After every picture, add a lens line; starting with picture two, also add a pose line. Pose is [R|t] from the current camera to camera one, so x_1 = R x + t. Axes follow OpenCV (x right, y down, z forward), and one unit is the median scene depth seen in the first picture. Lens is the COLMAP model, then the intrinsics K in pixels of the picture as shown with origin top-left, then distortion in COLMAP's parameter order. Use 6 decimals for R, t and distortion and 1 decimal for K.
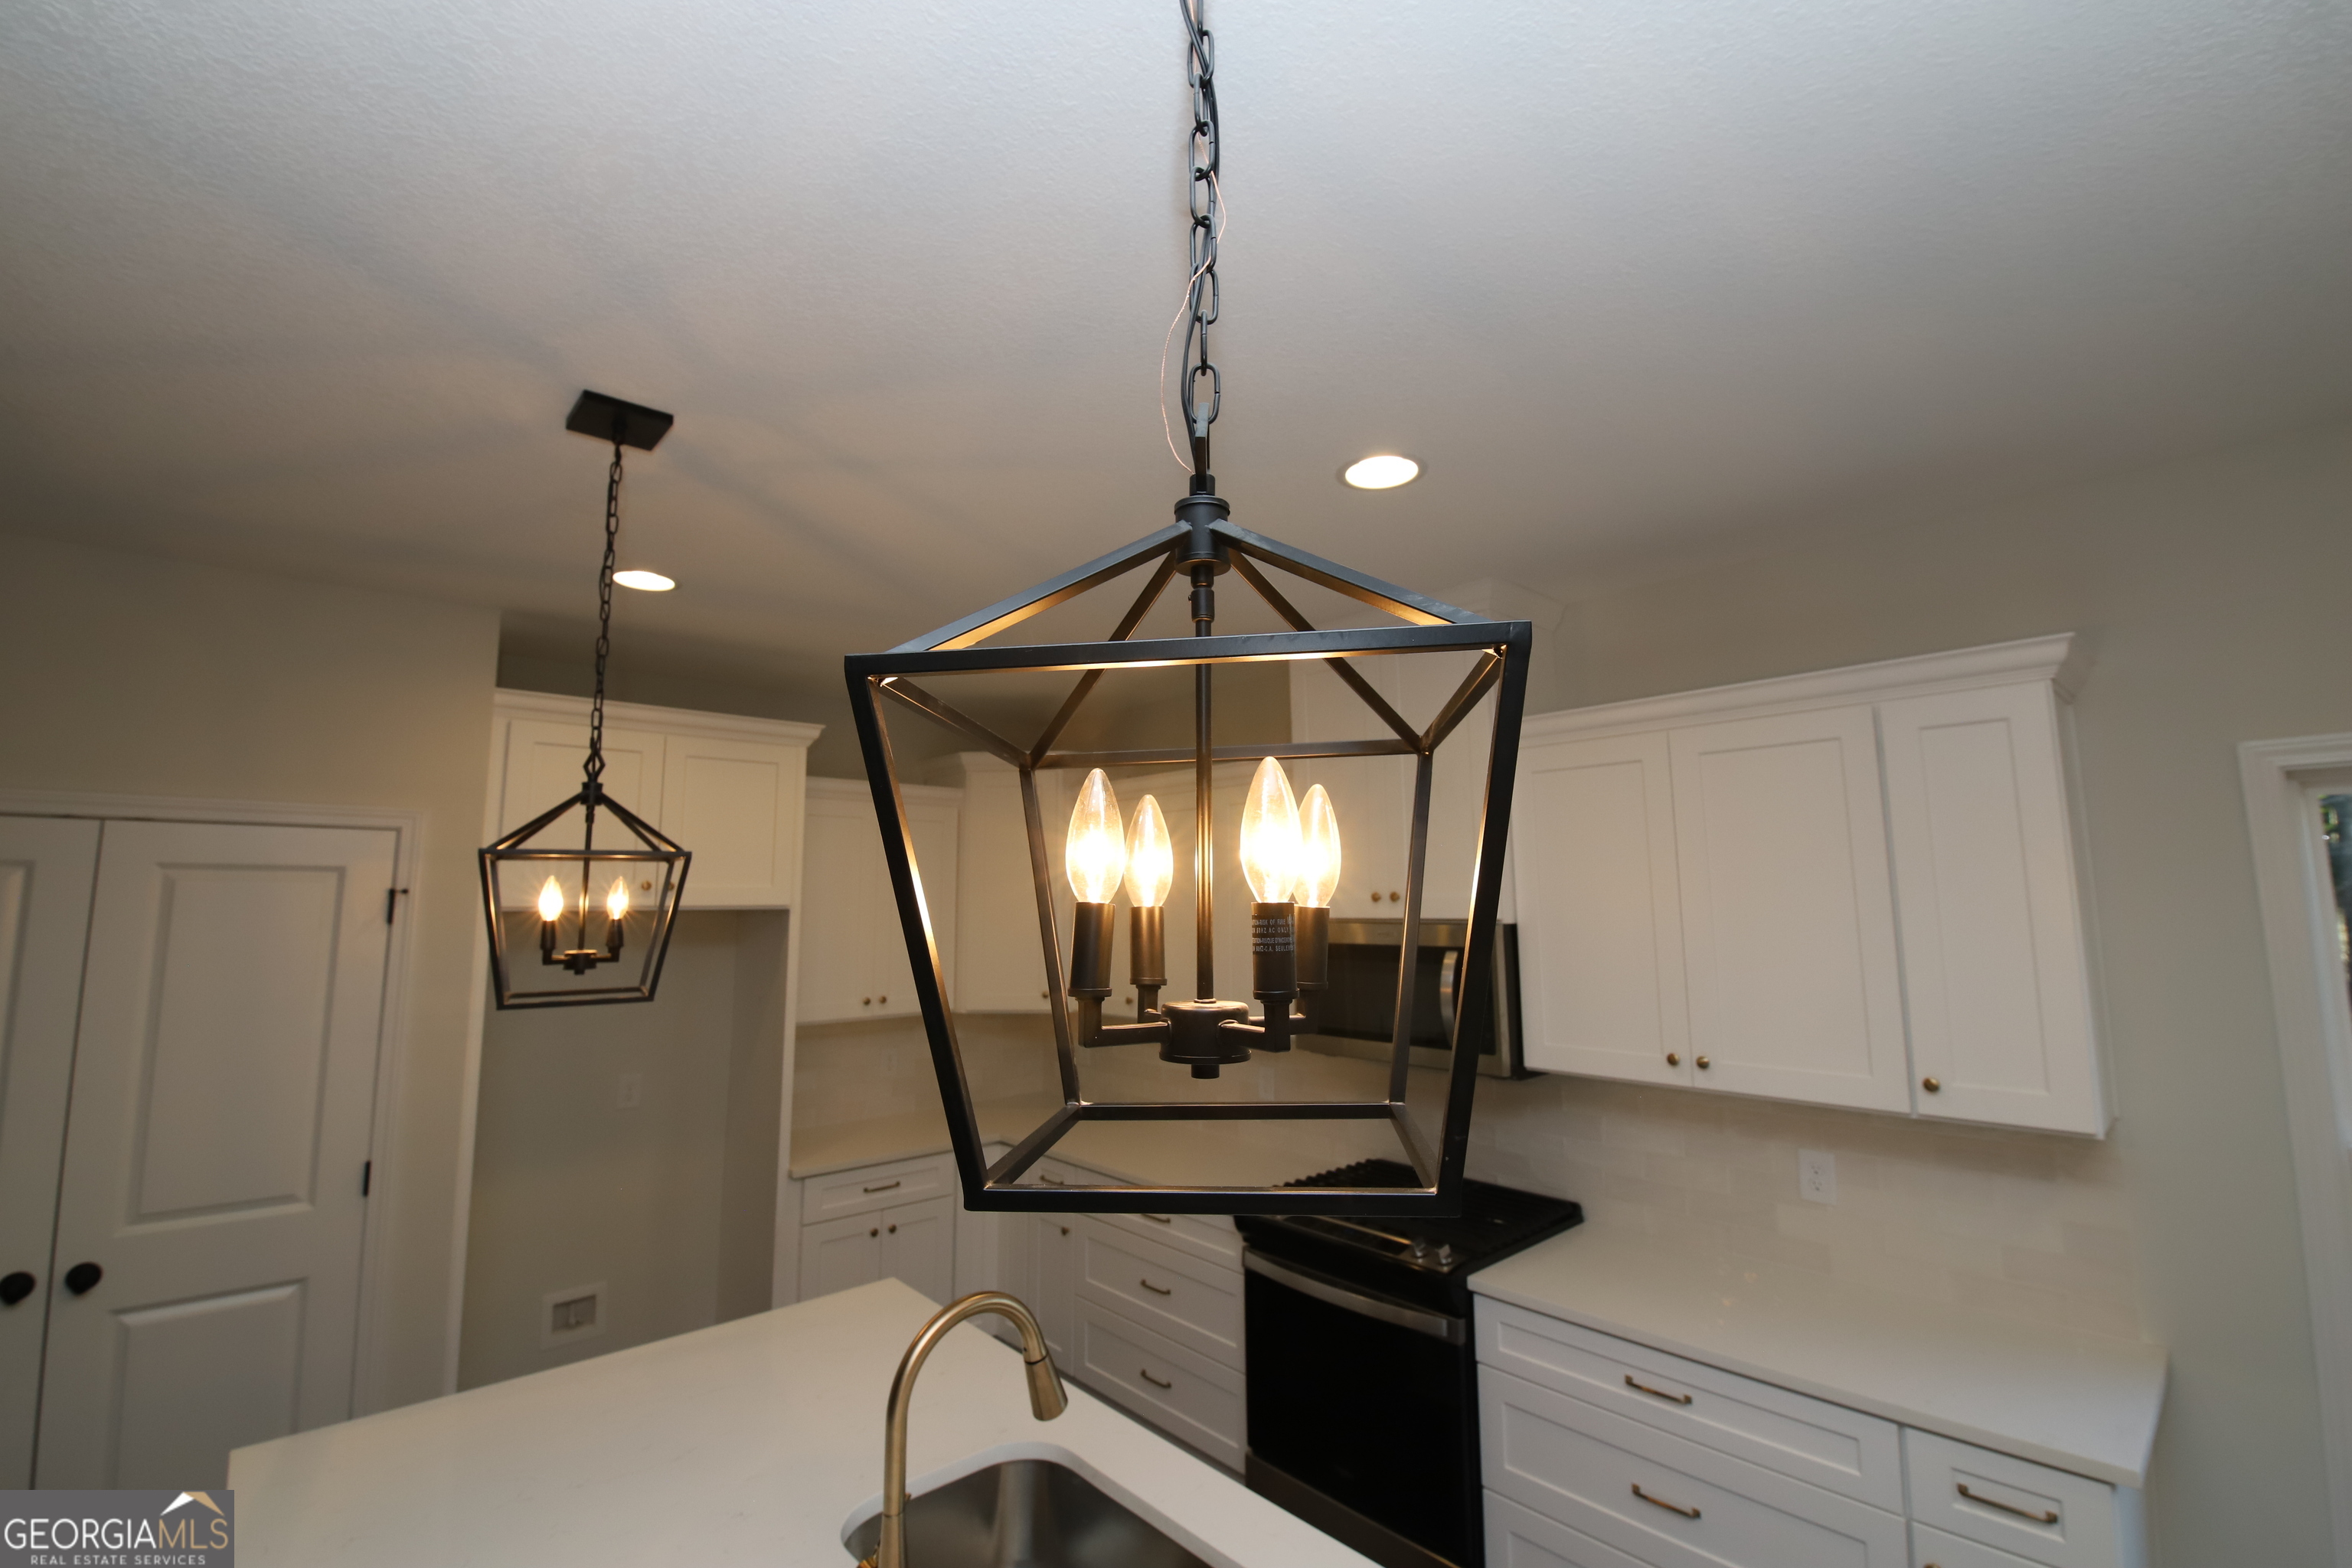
lens RADIAL K [[997.0, 0, 1206.4], [0, 997.0, 772.0], [0, 0, 1]] dist [-0.025283, -0.000357]
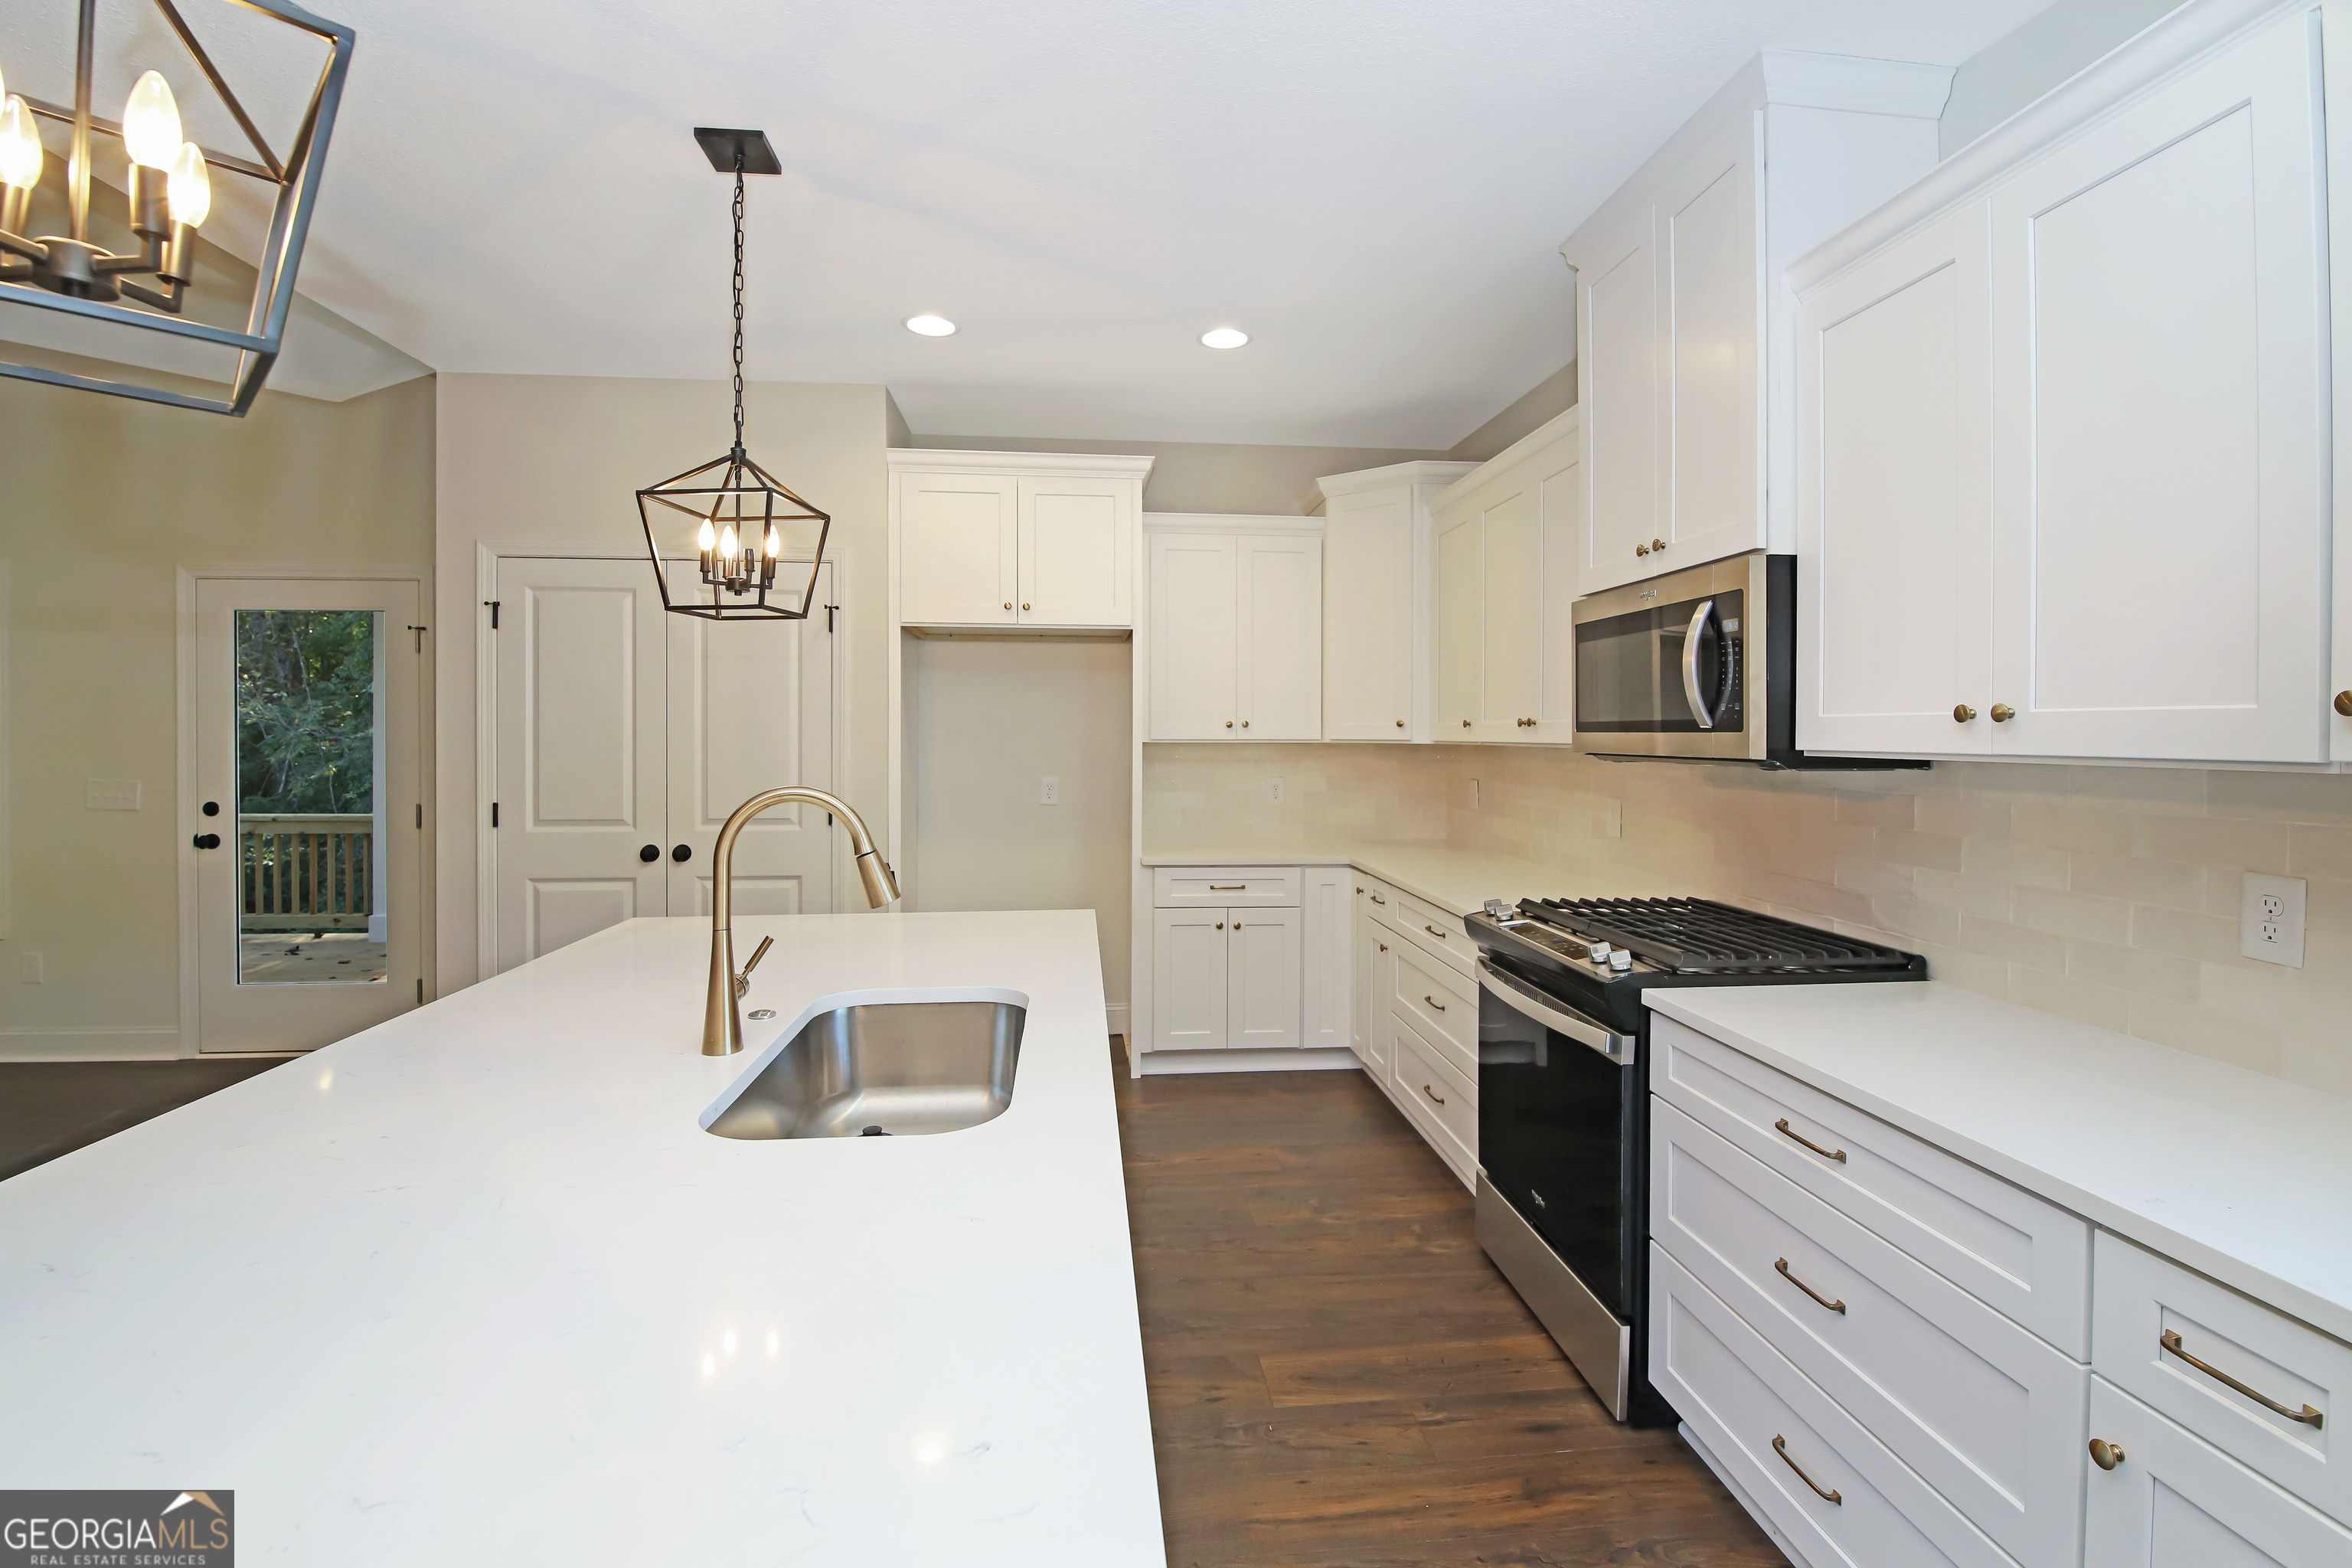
lens RADIAL K [[1032.7, 0, 1184.2], [0, 1032.7, 745.6], [0, 0, 1]] dist [-0.016038, -0.000929]
pose [[0.803096, 0.016065, -0.595633, 0.462106], [0.071396, 0.989840, 0.122960, 0.191055], [0.591557, -0.141275, 0.793789, 0.155435]]
